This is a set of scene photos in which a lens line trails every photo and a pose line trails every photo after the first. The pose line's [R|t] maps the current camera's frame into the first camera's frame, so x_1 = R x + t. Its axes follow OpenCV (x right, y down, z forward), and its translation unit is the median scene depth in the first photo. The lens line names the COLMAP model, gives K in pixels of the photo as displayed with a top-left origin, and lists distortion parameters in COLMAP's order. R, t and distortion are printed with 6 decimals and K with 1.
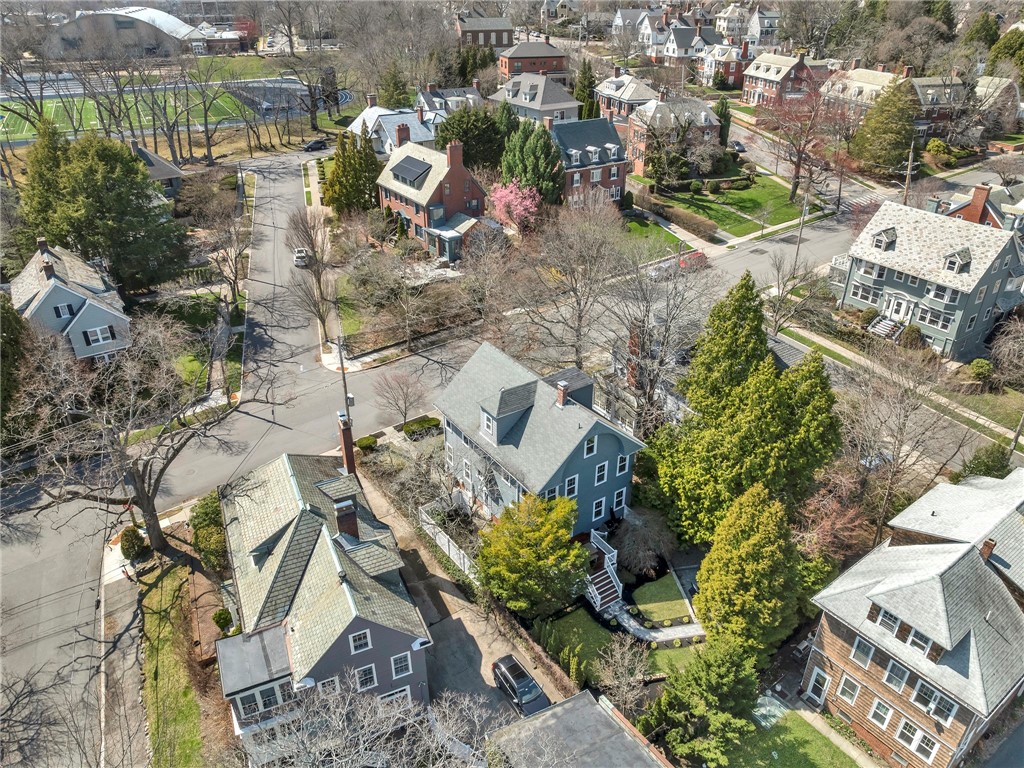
lens RADIAL K [[719.9, 0, 512.0], [0, 719.9, 384.0], [0, 0, 1]] dist [-0.033520, 0.005660]
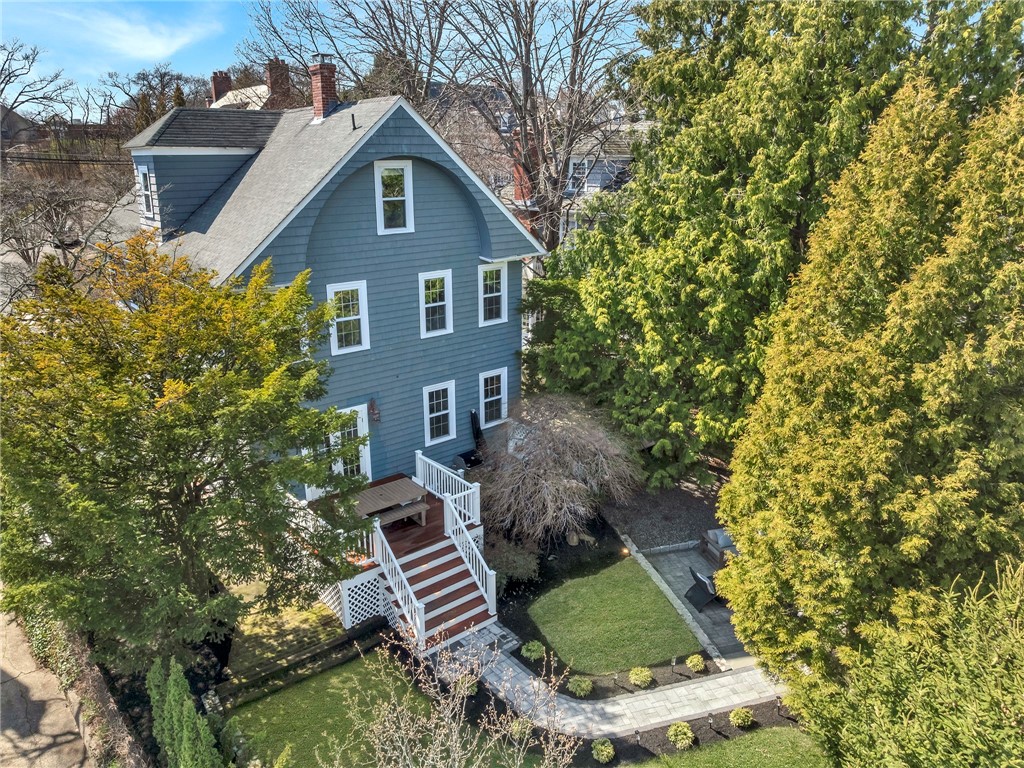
lens RADIAL K [[719.9, 0, 512.0], [0, 719.9, 384.0], [0, 0, 1]] dist [-0.033520, 0.005660]
pose [[0.993885, -0.030824, 0.106031, 0.116973], [0.051782, 0.978222, -0.200998, 0.236778], [-0.097526, 0.205260, 0.973836, 0.595877]]
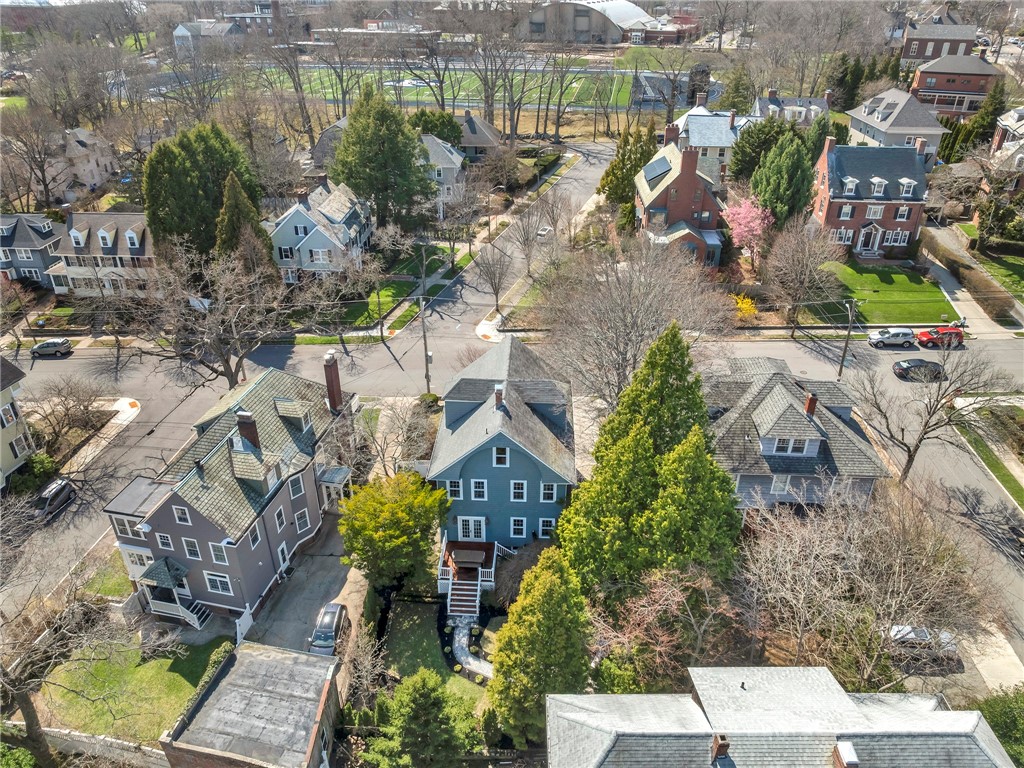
lens RADIAL K [[719.9, 0, 512.0], [0, 719.9, 384.0], [0, 0, 1]] dist [-0.033520, 0.005660]
pose [[0.797400, 0.302557, -0.522122, 0.550773], [-0.300303, 0.949441, 0.091546, -0.092830], [0.523422, 0.083796, 0.847943, 0.160107]]
